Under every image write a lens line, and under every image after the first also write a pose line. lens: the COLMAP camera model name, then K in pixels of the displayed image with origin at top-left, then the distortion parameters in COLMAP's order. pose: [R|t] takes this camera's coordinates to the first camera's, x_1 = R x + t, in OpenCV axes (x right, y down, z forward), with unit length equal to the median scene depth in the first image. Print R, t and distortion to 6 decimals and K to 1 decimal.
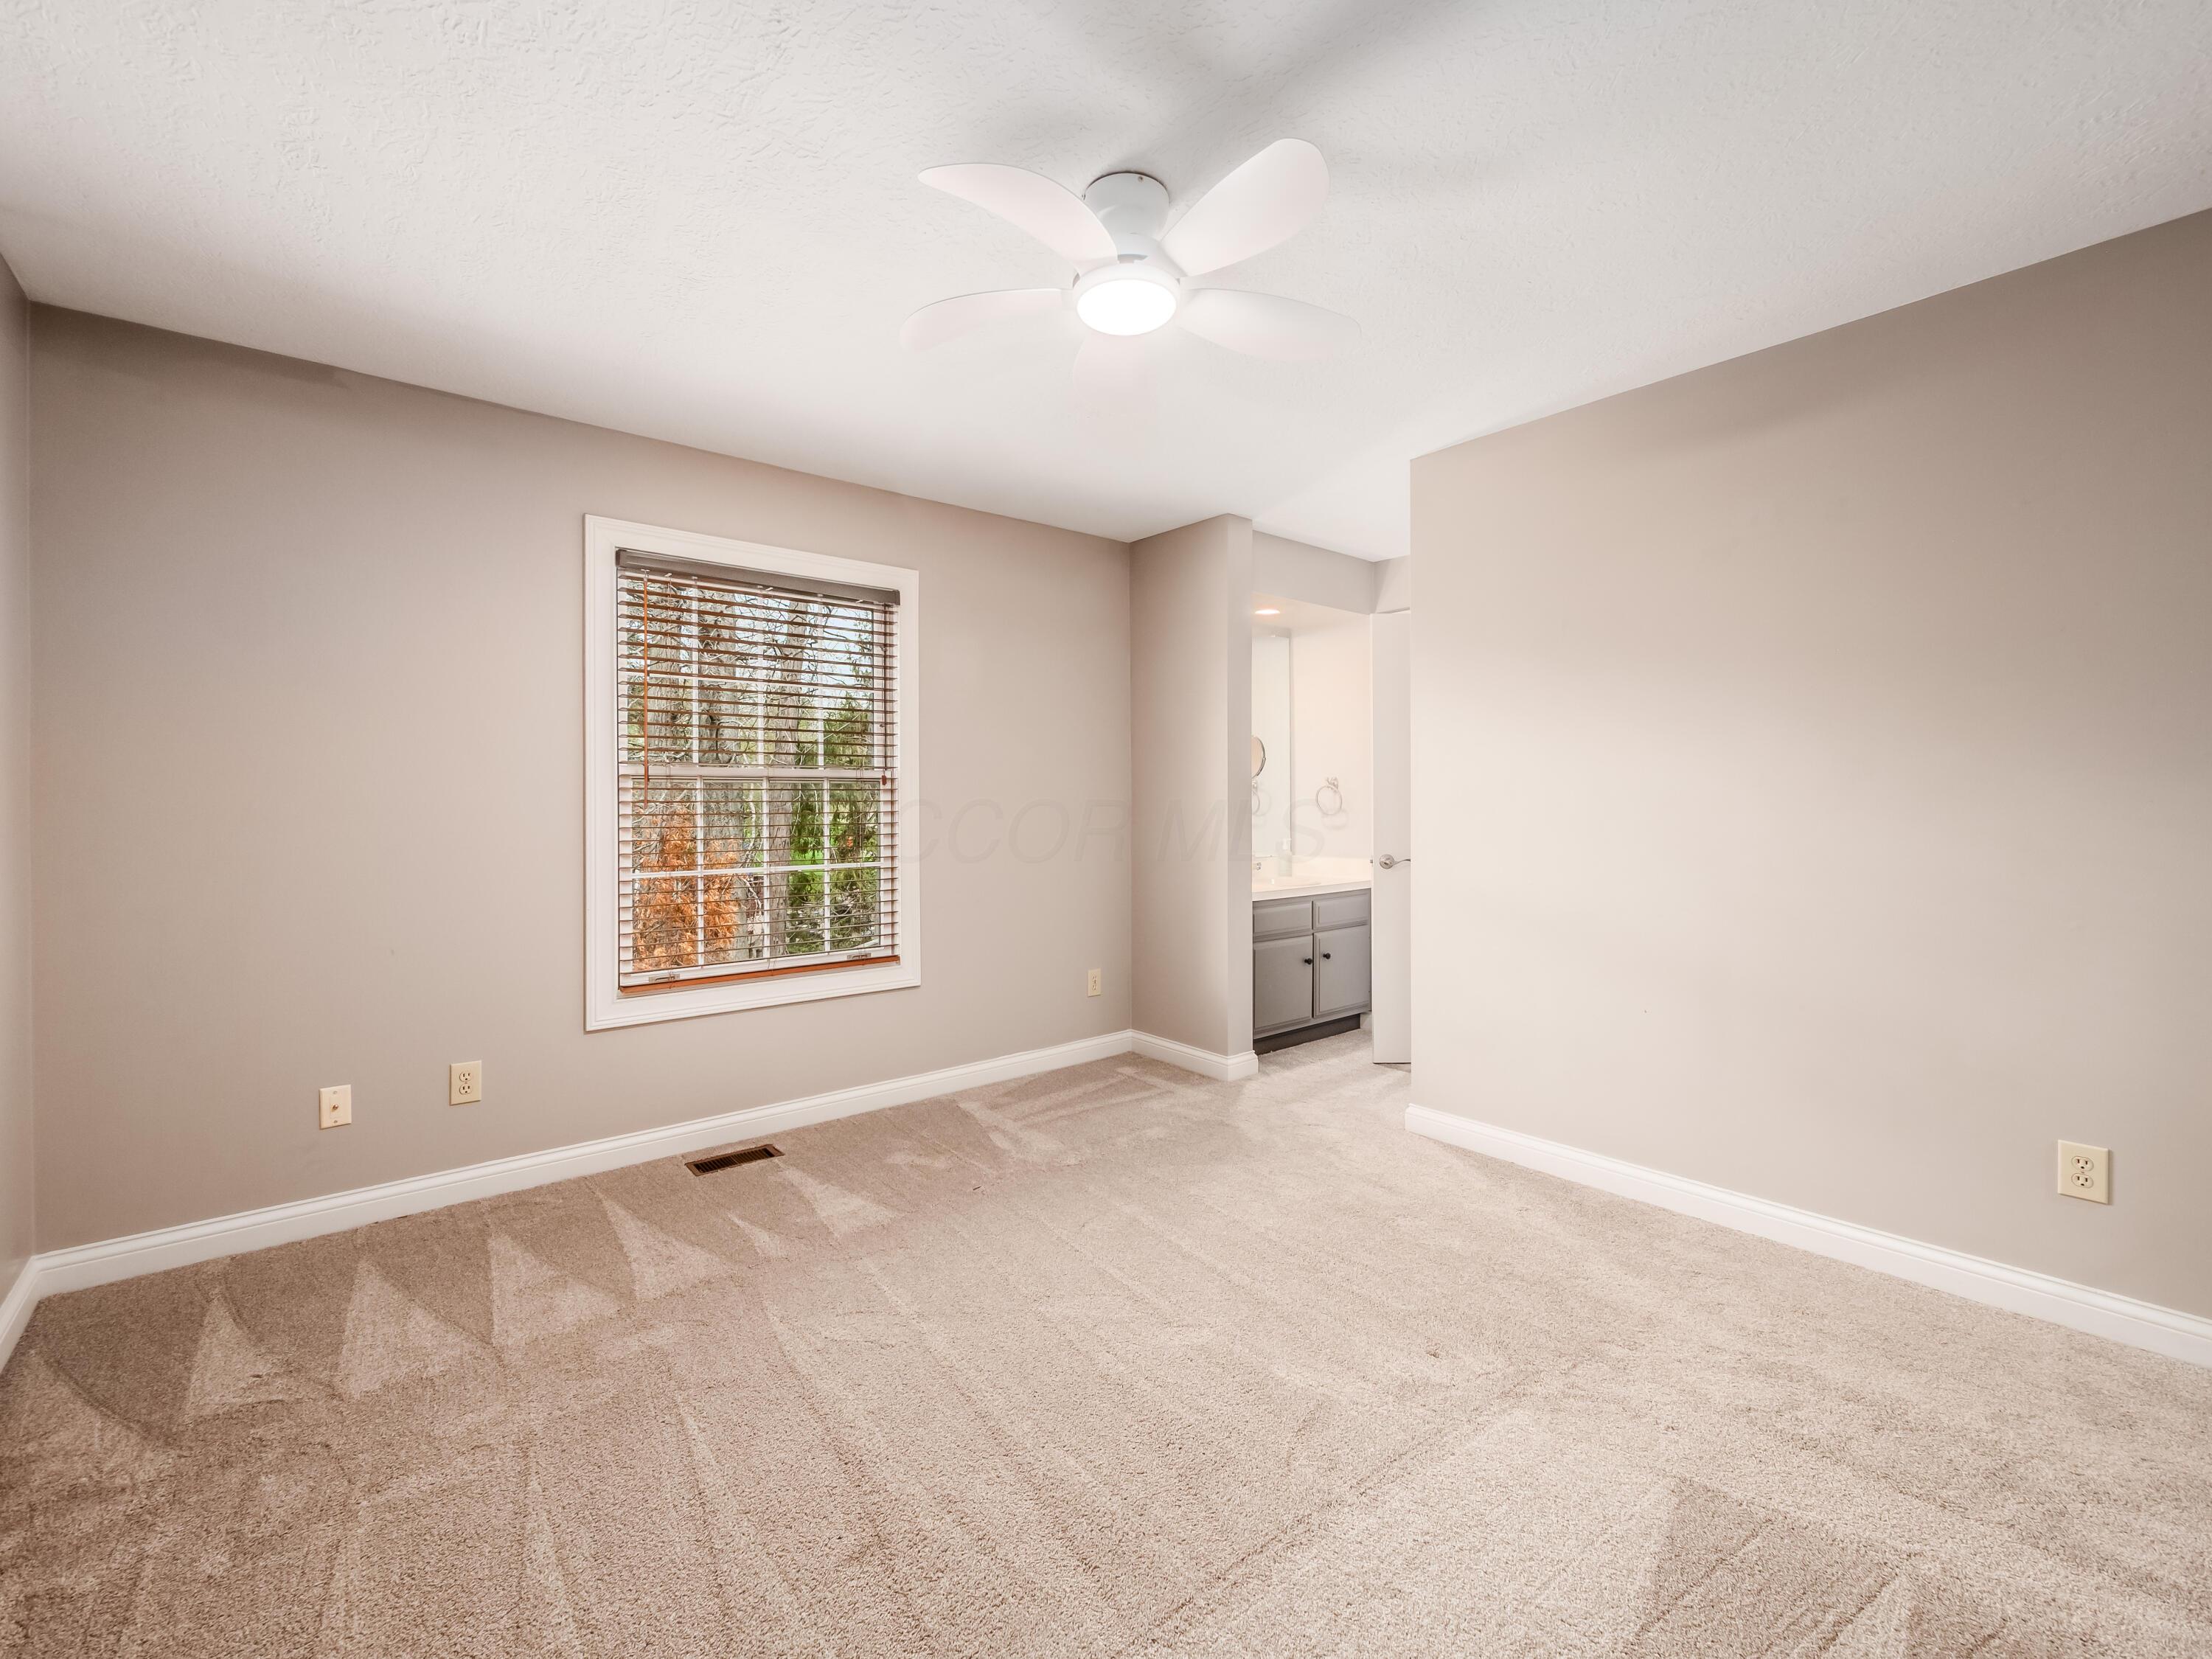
lens RADIAL K [[952.1, 0, 1089.2], [0, 952.1, 810.7], [0, 0, 1]] dist [-0.004243, -0.000550]
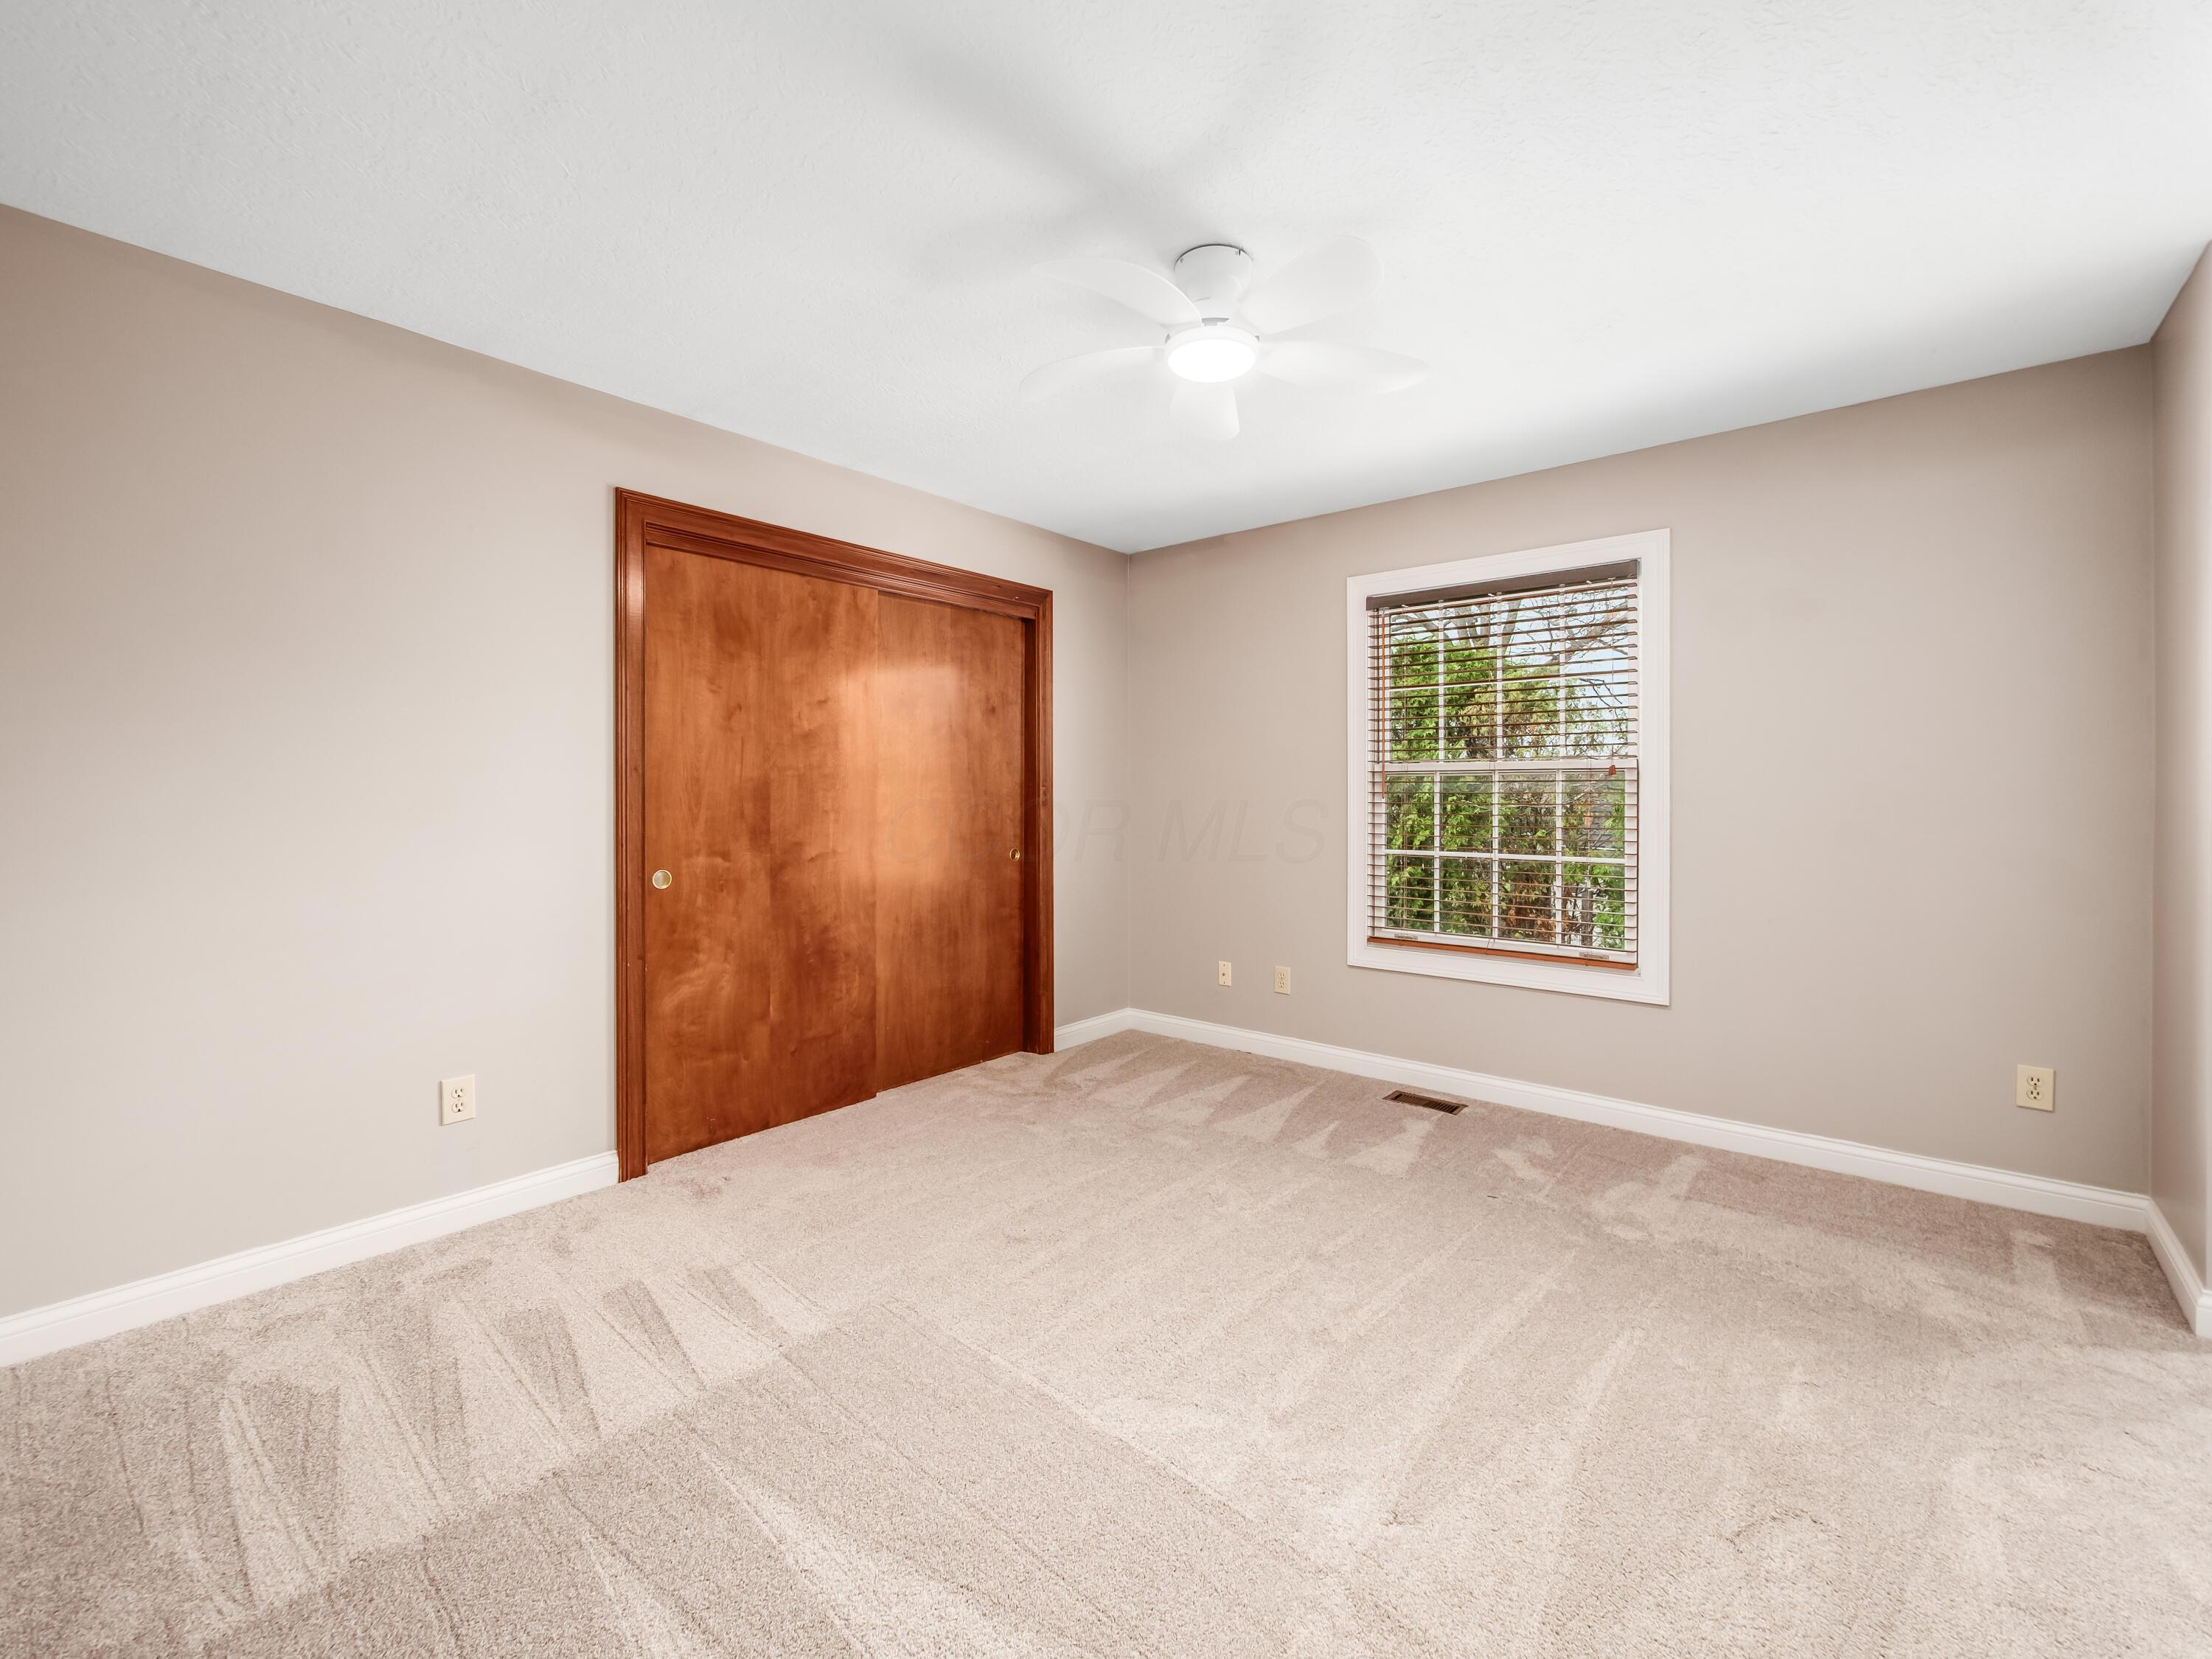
lens RADIAL K [[945.2, 0, 1103.8], [0, 945.2, 793.6], [0, 0, 1]] dist [-0.000874, 0.000178]
pose [[0.183736, -0.000461, -0.982976, 0.684356], [-0.012562, 0.999917, -0.002816, -0.000025], [0.982895, 0.012865, 0.183715, 0.402166]]
